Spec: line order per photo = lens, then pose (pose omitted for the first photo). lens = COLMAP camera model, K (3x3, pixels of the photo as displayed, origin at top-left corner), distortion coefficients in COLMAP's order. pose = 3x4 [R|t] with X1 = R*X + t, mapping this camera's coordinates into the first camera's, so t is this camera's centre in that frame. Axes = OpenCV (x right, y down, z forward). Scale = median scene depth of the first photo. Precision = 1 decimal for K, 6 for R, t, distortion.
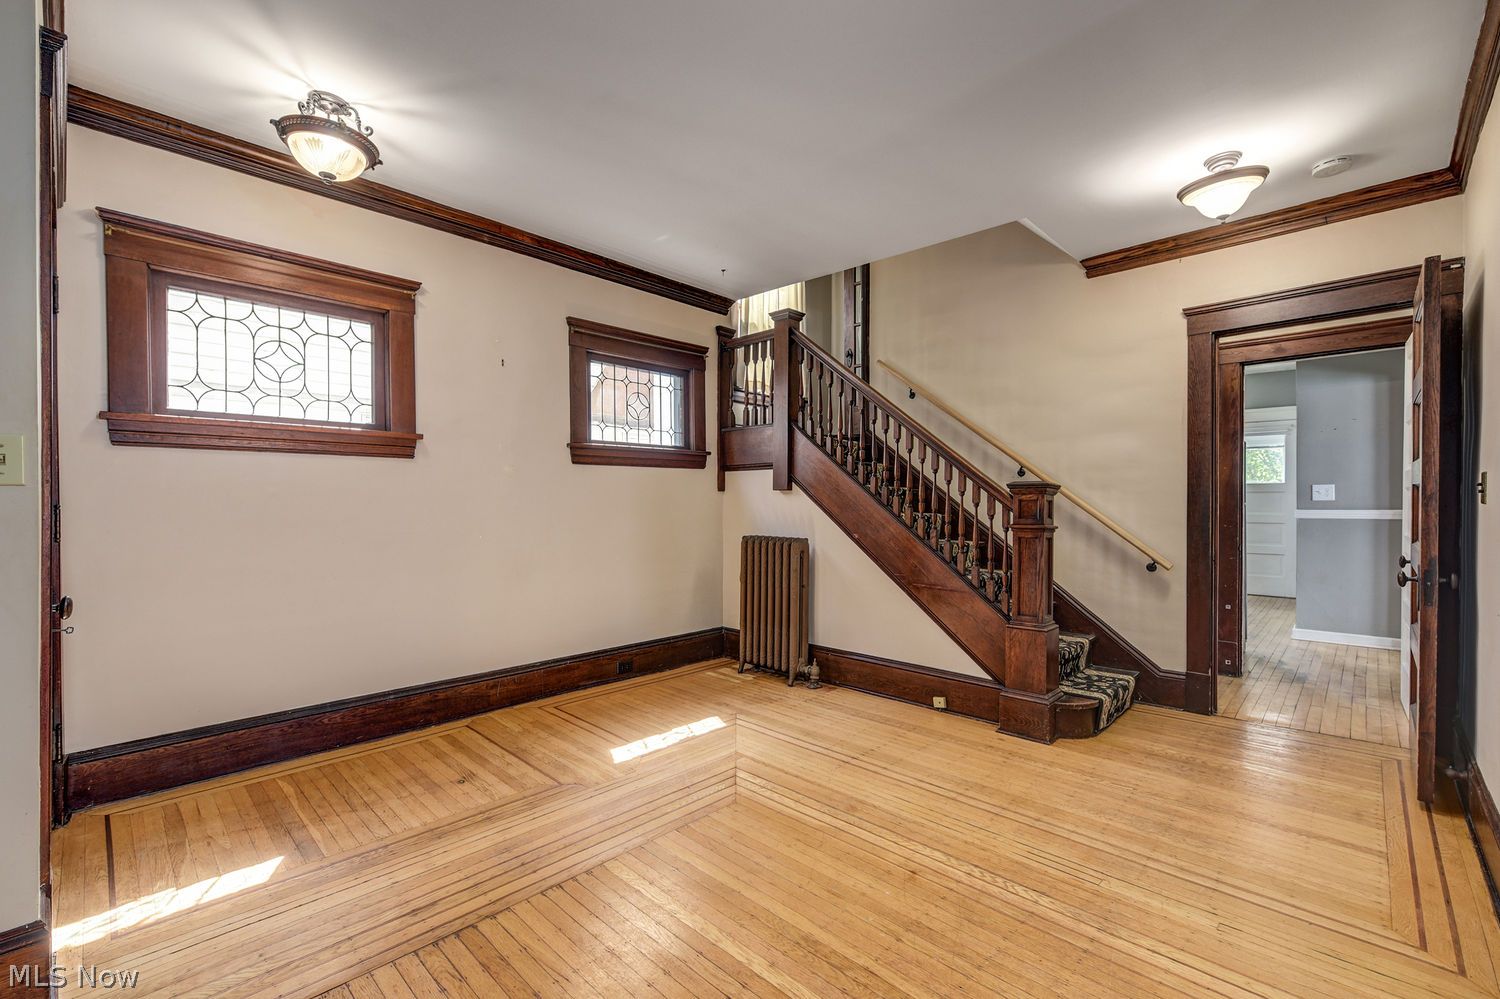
lens RADIAL K [[634.6, 0, 755.7], [0, 634.6, 505.8], [0, 0, 1]] dist [0.001862, -0.000667]
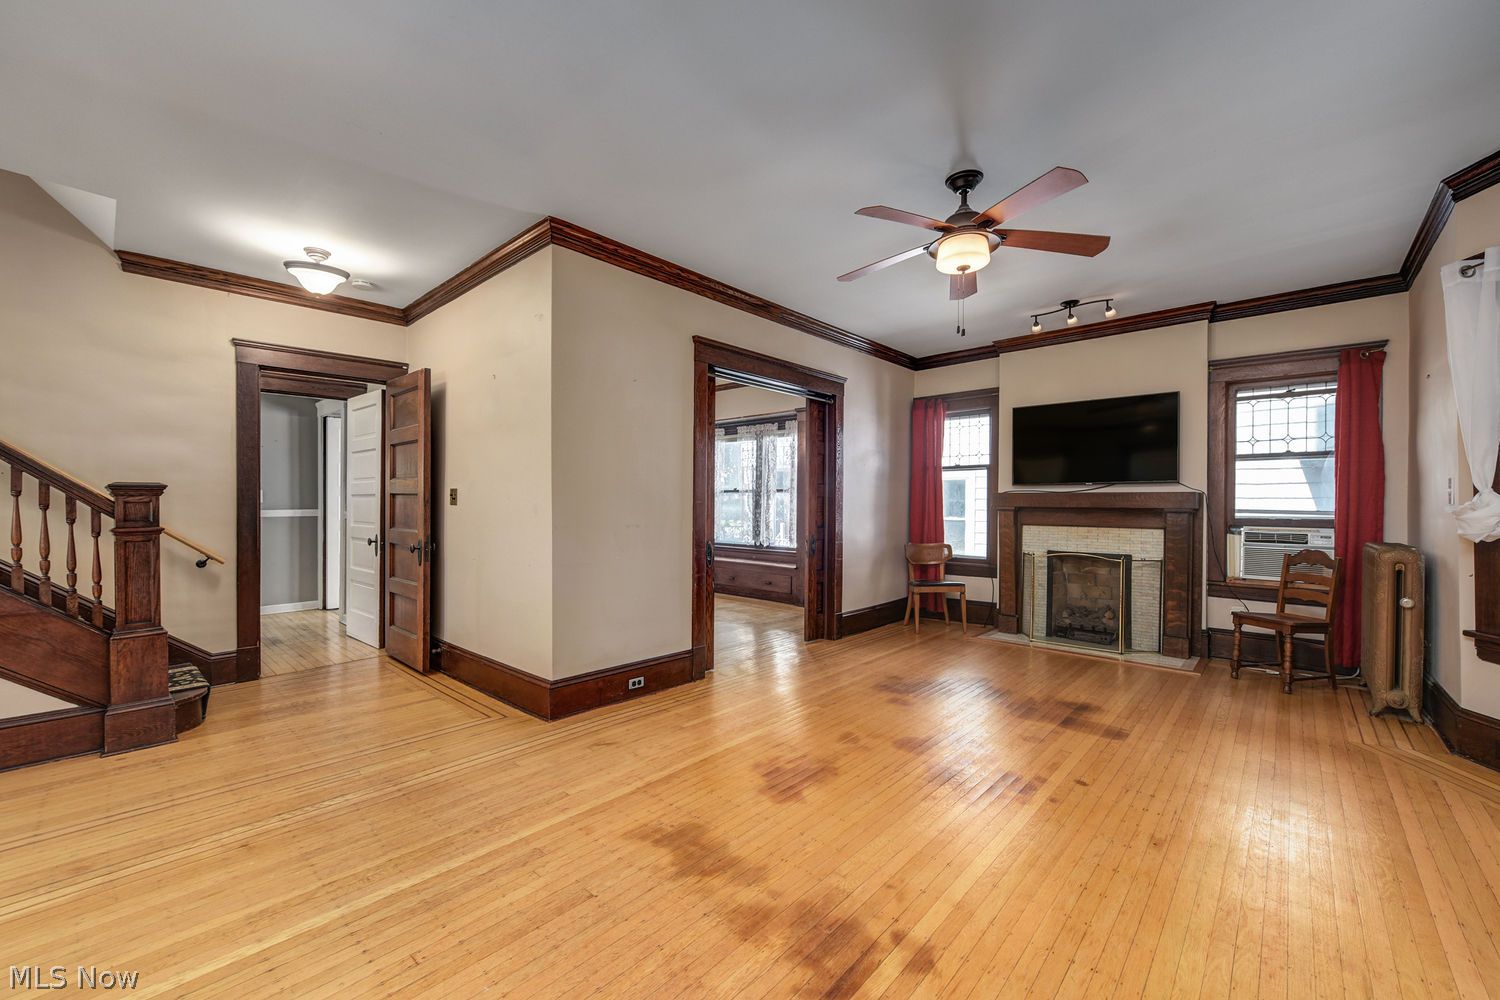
lens RADIAL K [[597.1, 0, 739.5], [0, 597.1, 503.4], [0, 0, 1]] dist [-0.003359, -0.000130]
pose [[-0.014286, 0.001569, 0.999897, -0.483545], [0.003376, 0.999993, -0.001521, -0.002509], [-0.999892, 0.003354, -0.014291, 0.102006]]
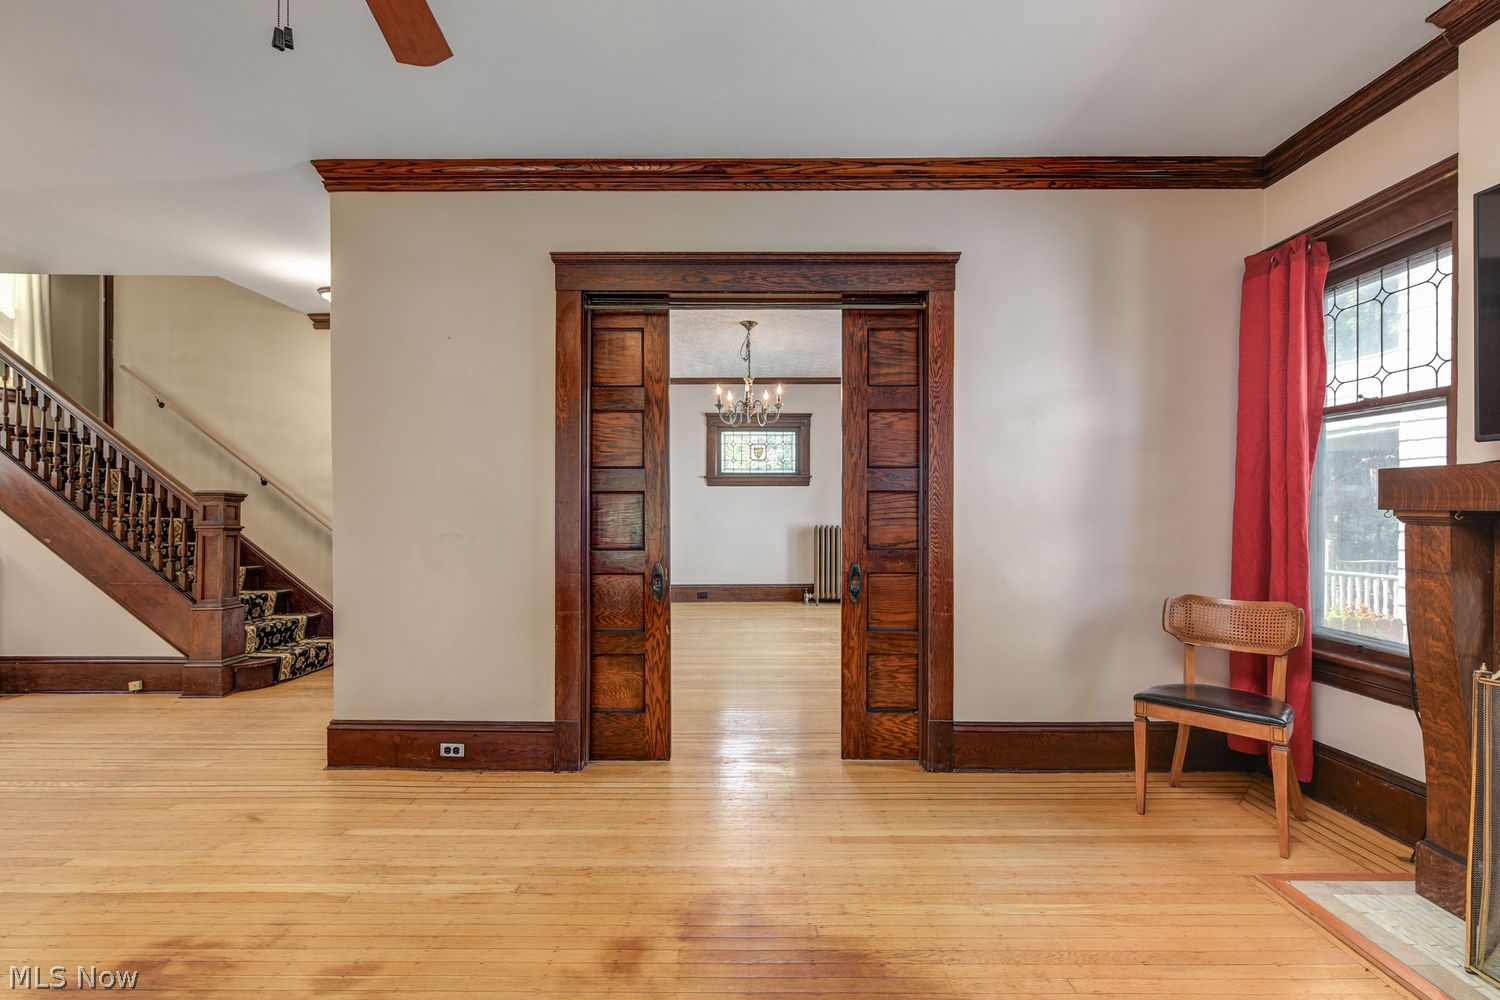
lens RADIAL K [[655.5, 0, 752.8], [0, 655.5, 509.3], [0, 0, 1]] dist [-0.007735, 0.000477]
pose [[0.721200, -0.003592, 0.692718, 0.310236], [0.004189, 0.999991, 0.000823, 0.000551], [-0.692714, 0.002308, 0.721208, -0.653010]]
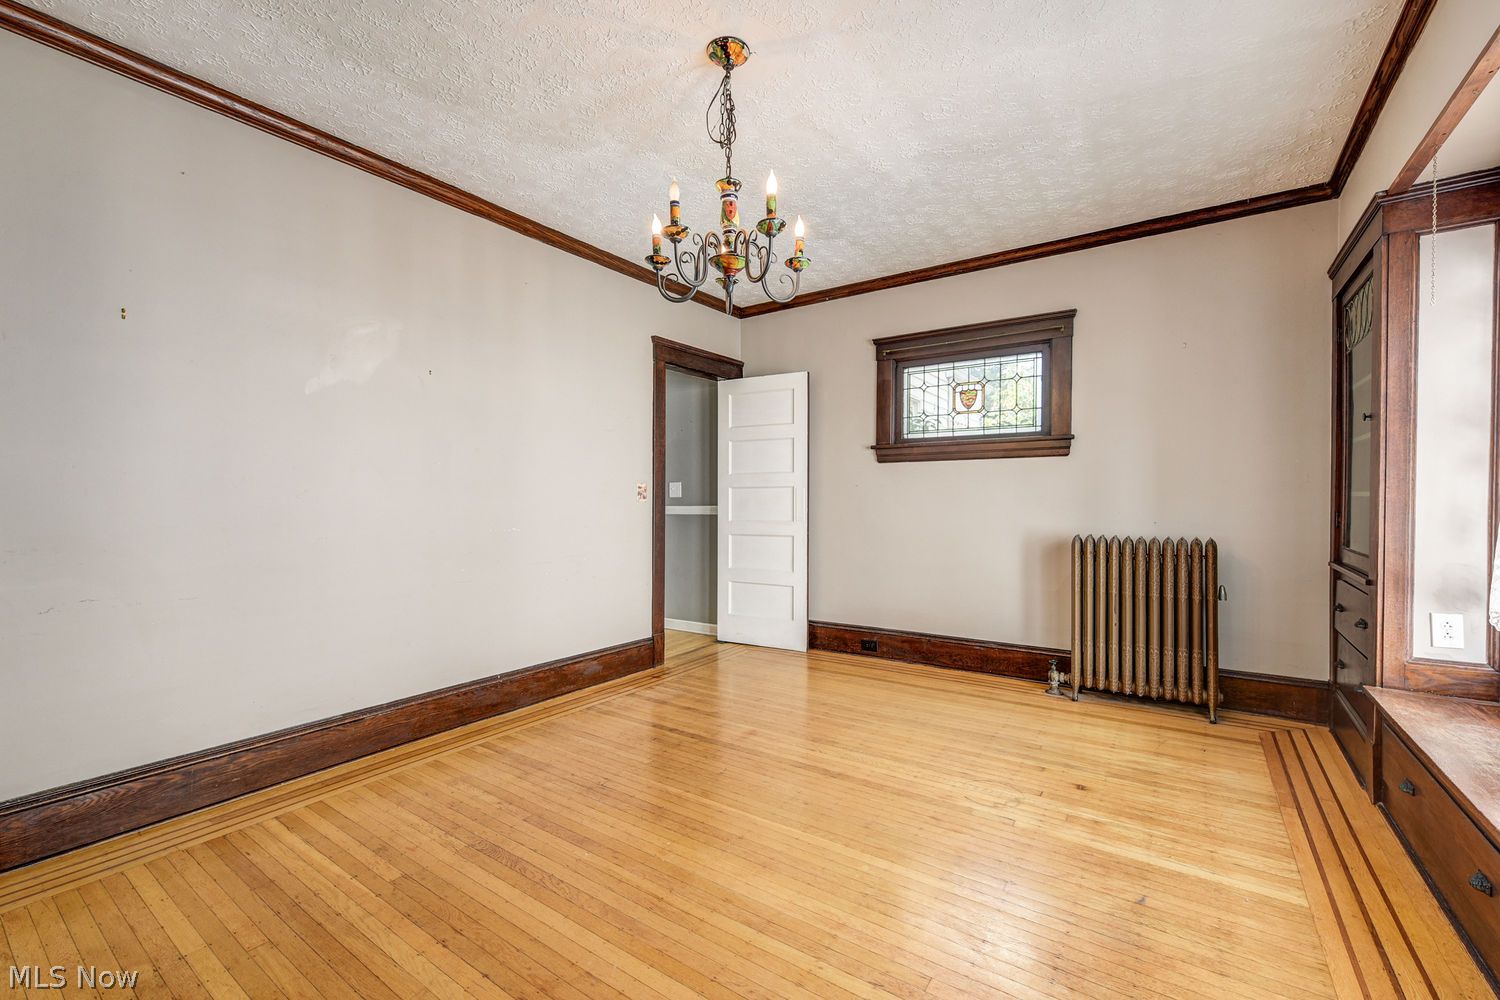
lens RADIAL K [[634.6, 0, 742.8], [0, 634.6, 505.4], [0, 0, 1]] dist [0.001862, -0.000667]
pose [[0.989404, -0.001455, 0.145184, 1.373025], [0.000662, 0.999985, 0.005517, 0.003186], [-0.145190, -0.005362, 0.989389, -0.125681]]
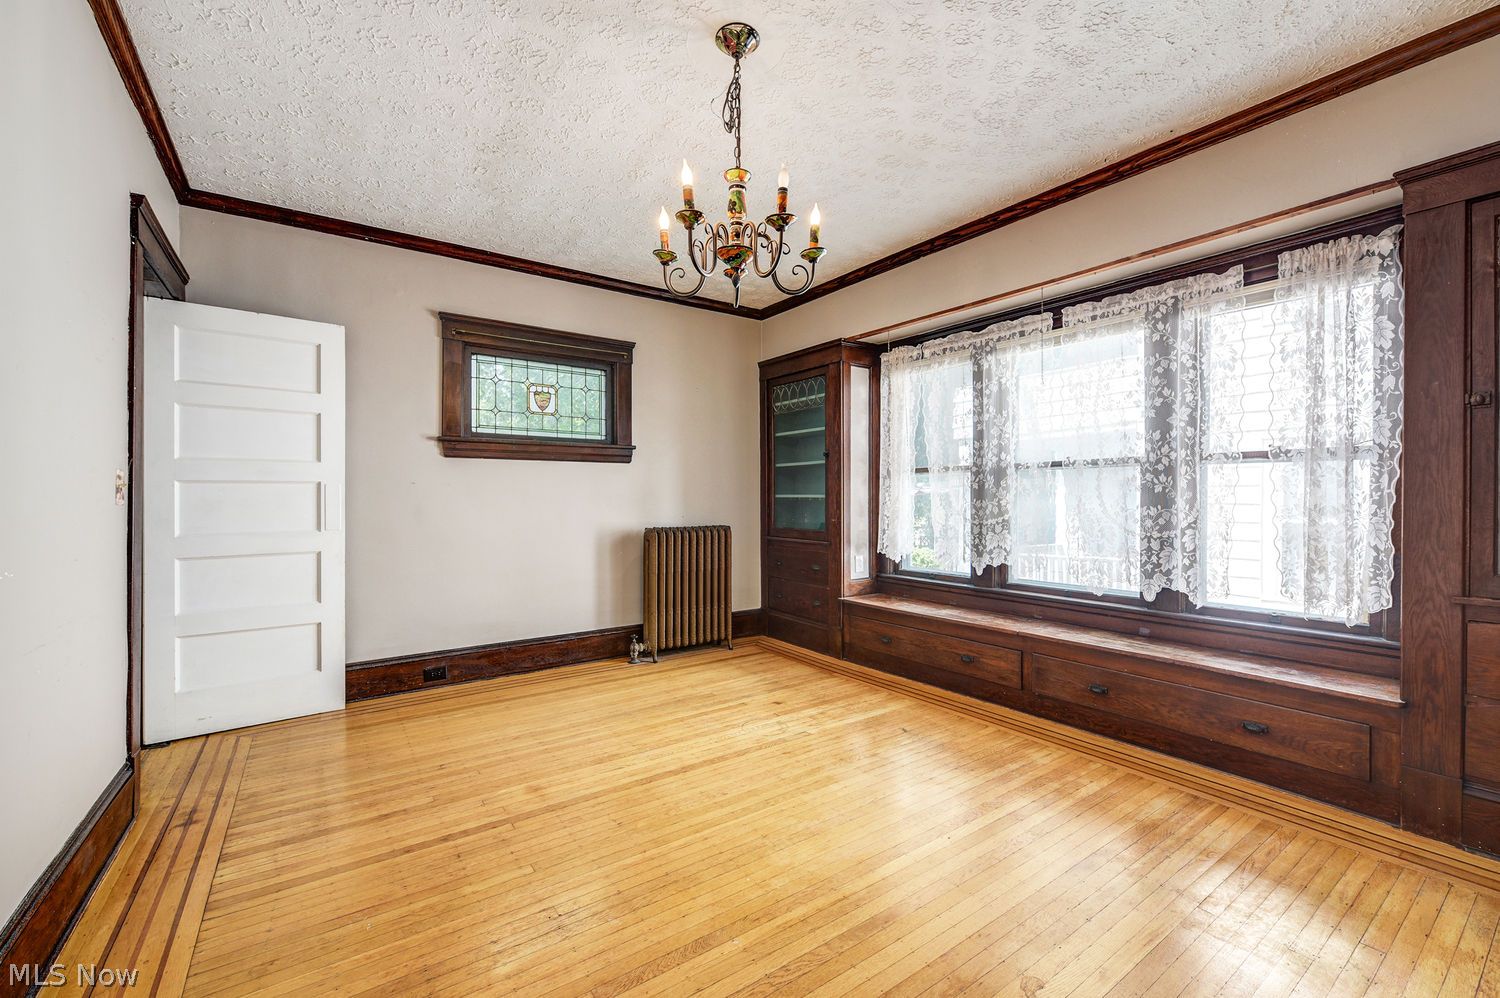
lens RADIAL K [[634.6, 0, 750.1], [0, 634.6, 498.1], [0, 0, 1]] dist [0.001862, -0.000667]
pose [[0.190837, 0.001669, 0.981620, 0.805819], [0.008209, 0.999961, -0.003296, 0.003177], [-0.981587, 0.008688, 0.190816, 0.421619]]
